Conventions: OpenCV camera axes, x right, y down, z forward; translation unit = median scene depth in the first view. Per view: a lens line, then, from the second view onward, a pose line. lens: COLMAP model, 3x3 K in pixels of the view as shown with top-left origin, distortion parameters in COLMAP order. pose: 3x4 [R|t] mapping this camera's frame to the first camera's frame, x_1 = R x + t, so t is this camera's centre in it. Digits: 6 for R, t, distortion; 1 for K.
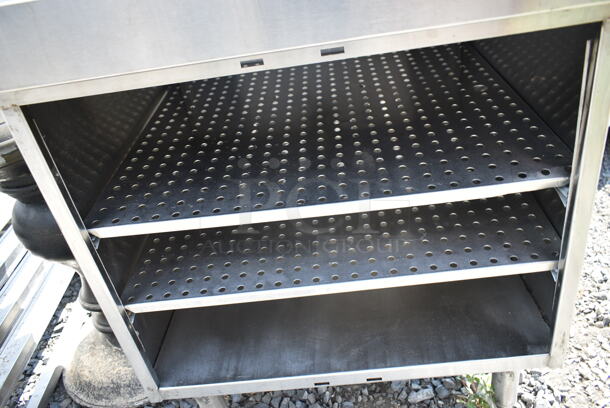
lens RADIAL K [[462.1, 0, 306.4], [0, 462.1, 206.0], [0, 0, 1]] dist [-0.023961, 0.017329]
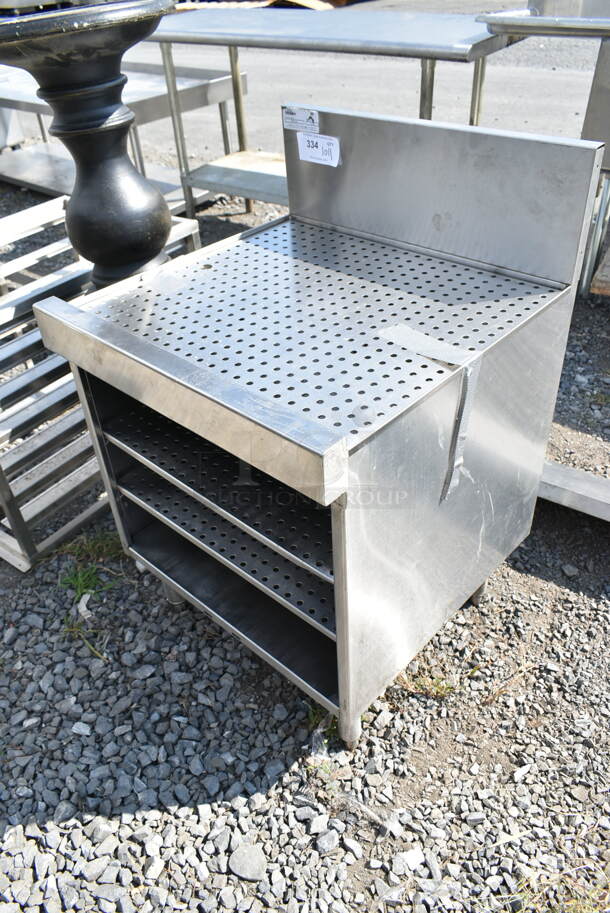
lens RADIAL K [[691.6, 0, 305.1], [0, 691.6, 456.4], [0, 0, 1]] dist [-0.023961, 0.017329]
pose [[0.745319, 0.490431, -0.451638, 0.721172], [-0.398419, 0.870786, 0.288088, -0.531792], [0.534567, -0.034777, 0.844410, -0.367106]]
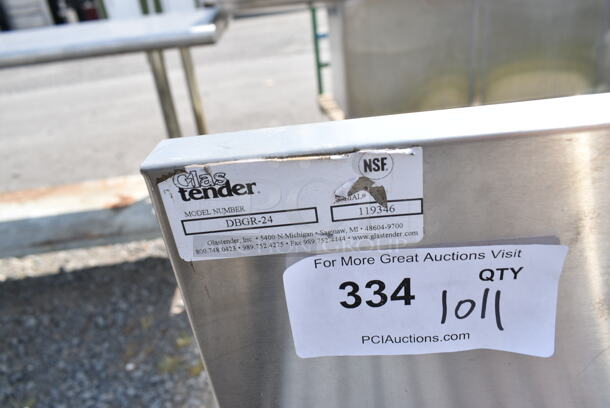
lens RADIAL K [[462.1, 0, 306.2], [0, 462.1, 204.4], [0, 0, 1]] dist [-0.023961, 0.017329]
pose [[0.998734, 0.043934, -0.024510, -0.345948], [-0.045539, 0.996555, -0.069311, -0.728955], [0.021380, 0.070340, 0.997294, 0.767351]]
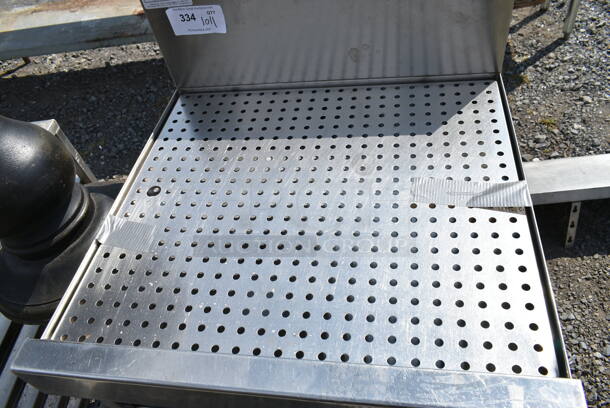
lens RADIAL K [[462.1, 0, 308.3], [0, 462.1, 203.4], [0, 0, 1]] dist [-0.023961, 0.017329]
pose [[0.992896, 0.094617, -0.072142, 0.042684], [-0.068934, 0.951645, 0.299367, -0.639308], [0.096979, -0.292267, 0.951407, -0.030224]]
